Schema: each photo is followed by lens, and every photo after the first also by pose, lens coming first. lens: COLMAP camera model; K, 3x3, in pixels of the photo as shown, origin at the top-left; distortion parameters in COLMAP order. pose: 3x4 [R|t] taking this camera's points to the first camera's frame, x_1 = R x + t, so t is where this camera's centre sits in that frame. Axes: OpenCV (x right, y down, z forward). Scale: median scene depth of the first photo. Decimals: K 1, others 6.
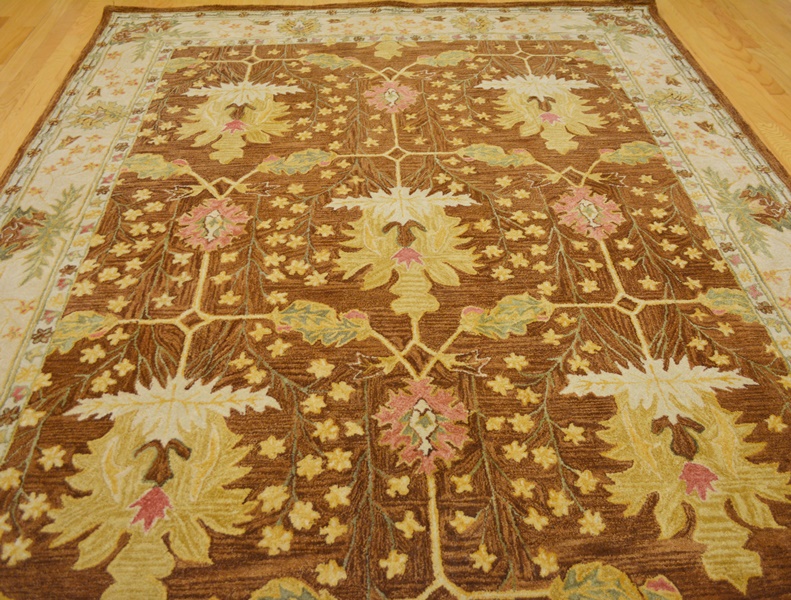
lens RADIAL K [[713.7, 0, 407.3], [0, 713.7, 303.8], [0, 0, 1]] dist [-0.084154, 0.011148]
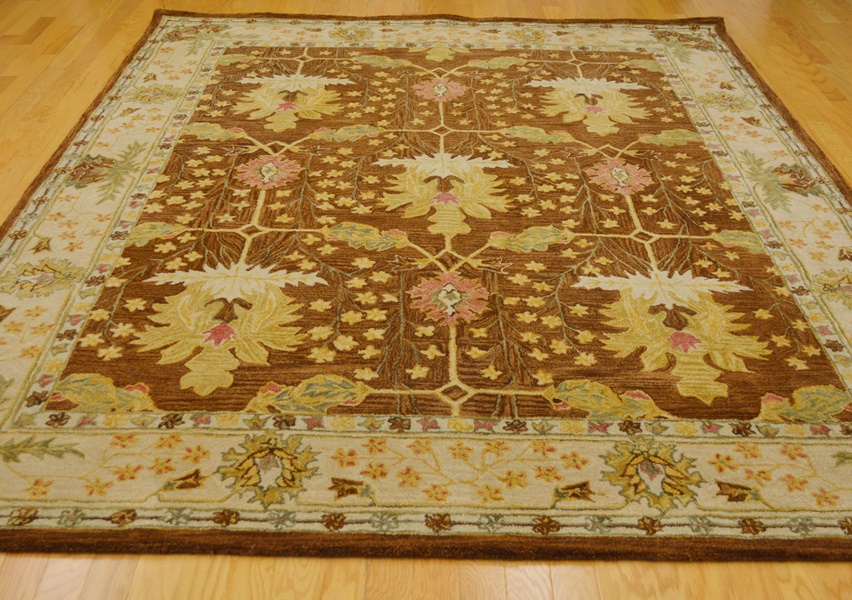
lens RADIAL K [[1026.2, 0, 423.0], [0, 1026.2, 307.9], [0, 0, 1]] dist [-0.080731, 0.000000]
pose [[0.998131, 0.033856, -0.050884, 0.052762], [-0.043098, 0.980211, -0.193207, 0.412855], [0.043336, 0.195039, 0.979838, -0.521893]]
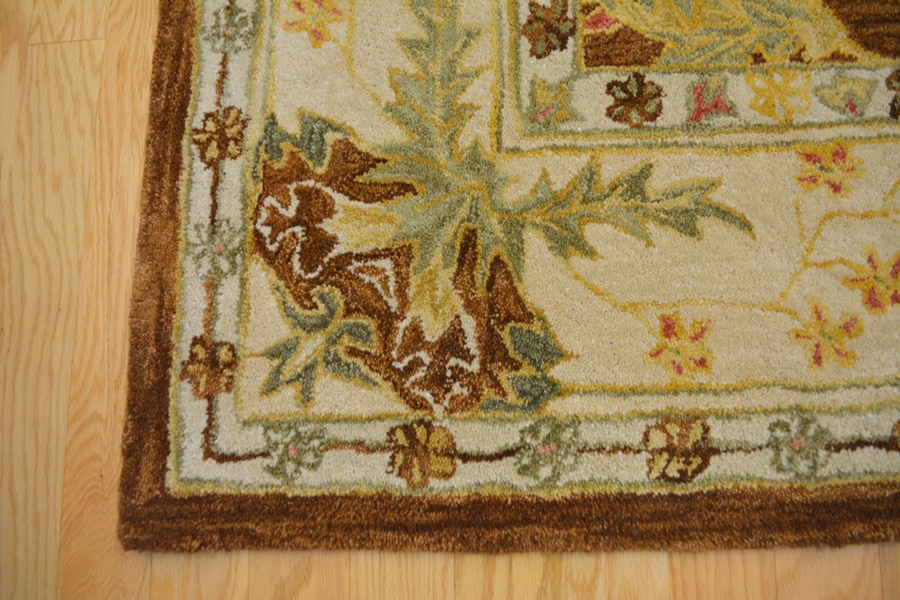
lens RADIAL K [[710.5, 0, 442.6], [0, 710.5, 325.3], [0, 0, 1]] dist [-0.084620, 0.013819]
pose [[0.995080, 0.041123, -0.090141, -0.455672], [0.019467, 0.810916, 0.584839, 0.232858], [0.097147, -0.583716, 0.806125, 0.269555]]
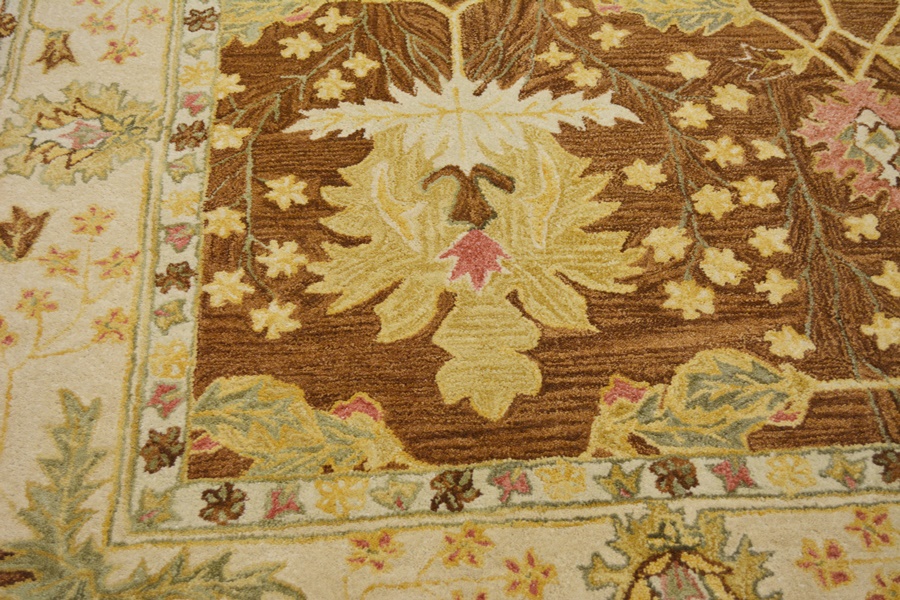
lens RADIAL K [[1334.8, 0, 449.8], [0, 1334.8, 296.5], [0, 0, 1]] dist [-0.018980, 0.000000]
pose [[0.999982, -0.001230, -0.005859, -0.274902], [0.001804, 0.995084, 0.099020, 0.150000], [0.005709, -0.099028, 0.995068, -0.128558]]
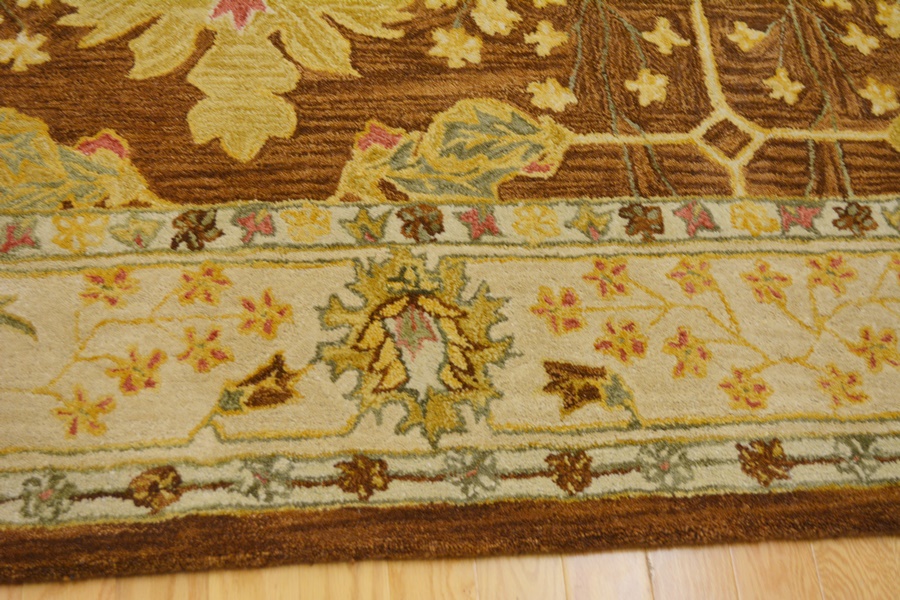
lens RADIAL K [[1334.8, 0, 452.4], [0, 1334.8, 302.4], [0, 0, 1]] dist [-0.018980, 0.000000]
pose [[0.996173, 0.023382, 0.084217, -0.198006], [-0.044934, 0.963472, 0.264013, 0.169162], [-0.074967, -0.266787, 0.960835, -0.126788]]
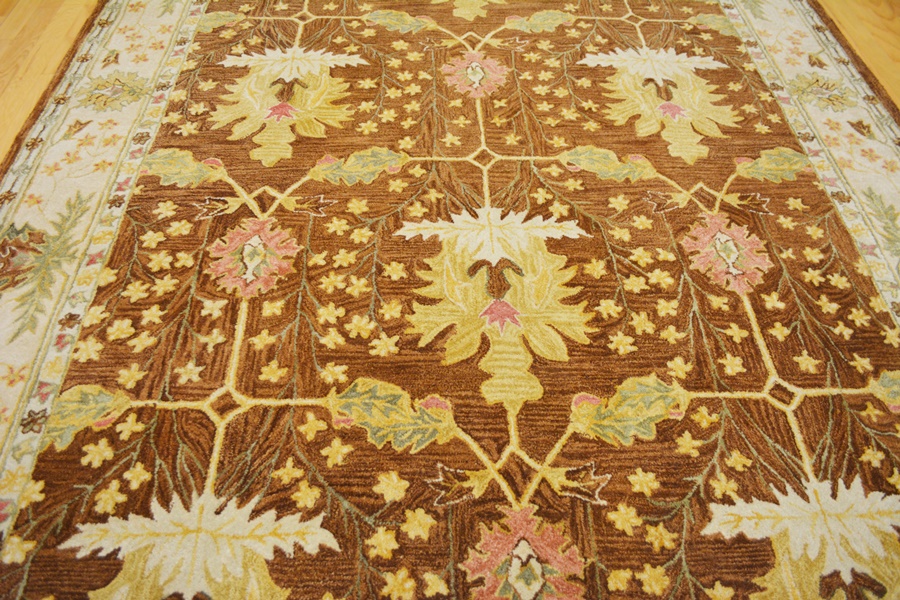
lens RADIAL K [[710.5, 0, 441.8], [0, 710.5, 312.8], [0, 0, 1]] dist [-0.084620, 0.013819]
pose [[0.999294, 0.033724, -0.016530, -0.052454], [-0.031415, 0.991758, 0.124216, -0.165635], [0.020583, -0.123609, 0.992118, 0.231881]]
